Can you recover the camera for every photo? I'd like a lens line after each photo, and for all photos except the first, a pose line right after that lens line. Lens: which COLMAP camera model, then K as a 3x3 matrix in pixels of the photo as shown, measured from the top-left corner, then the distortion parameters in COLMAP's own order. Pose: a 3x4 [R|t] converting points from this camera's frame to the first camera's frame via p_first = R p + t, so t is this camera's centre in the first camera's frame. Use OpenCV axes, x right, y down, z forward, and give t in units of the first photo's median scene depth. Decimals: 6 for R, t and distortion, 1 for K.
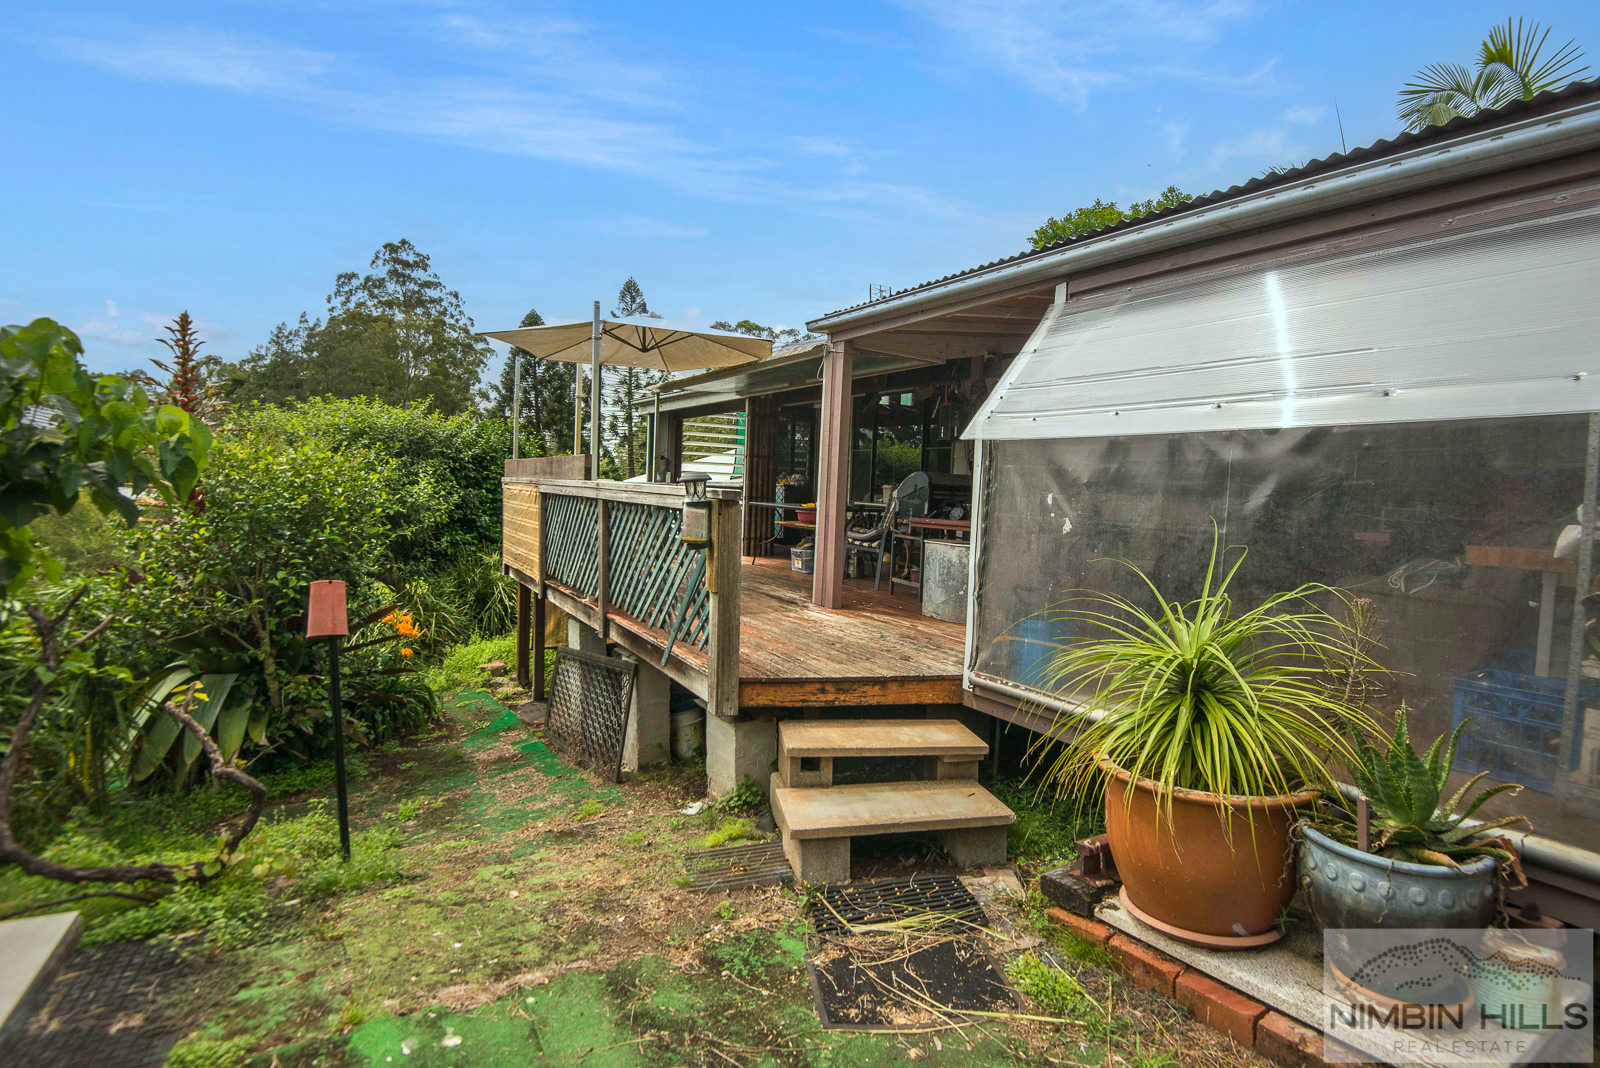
lens RADIAL K [[759.7, 0, 814.5], [0, 759.7, 521.8], [0, 0, 1]] dist [0.000163, -0.014343]
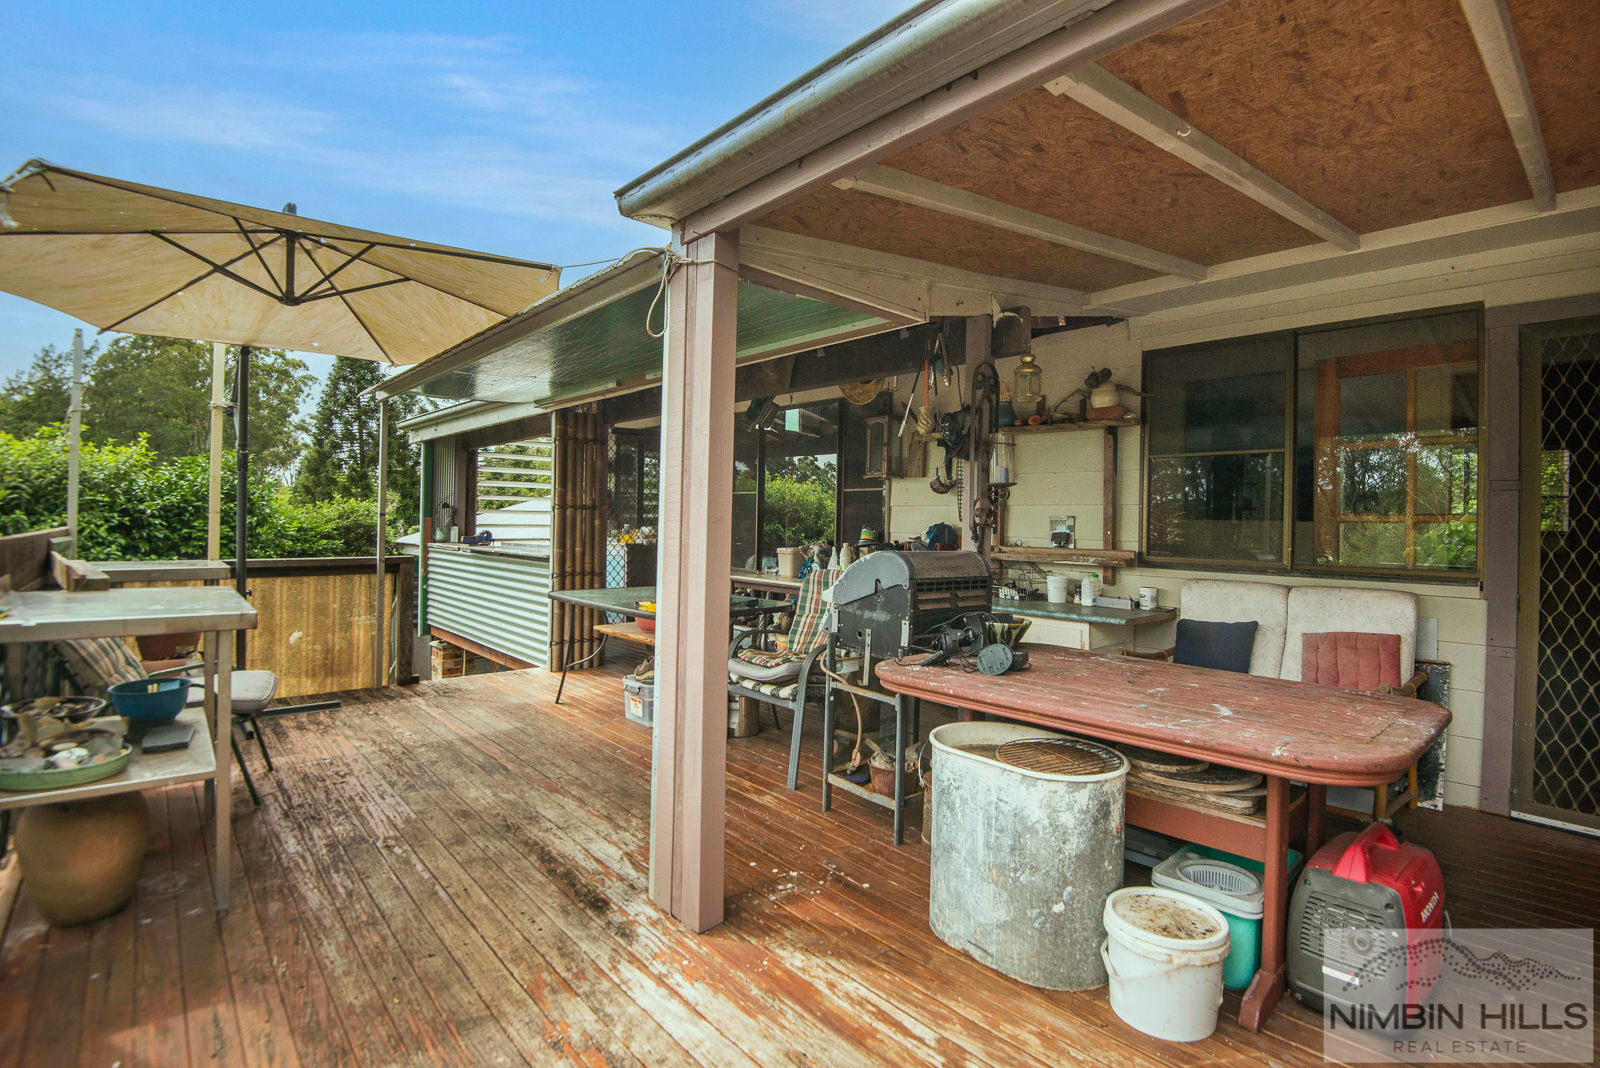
lens RADIAL K [[759.7, 0, 814.5], [0, 759.7, 521.8], [0, 0, 1]] dist [0.000163, -0.014343]
pose [[0.984943, -0.023012, 0.171343, 0.011379], [0.030147, 0.998778, -0.039156, -0.044148], [-0.170233, 0.043732, 0.984433, 0.361924]]
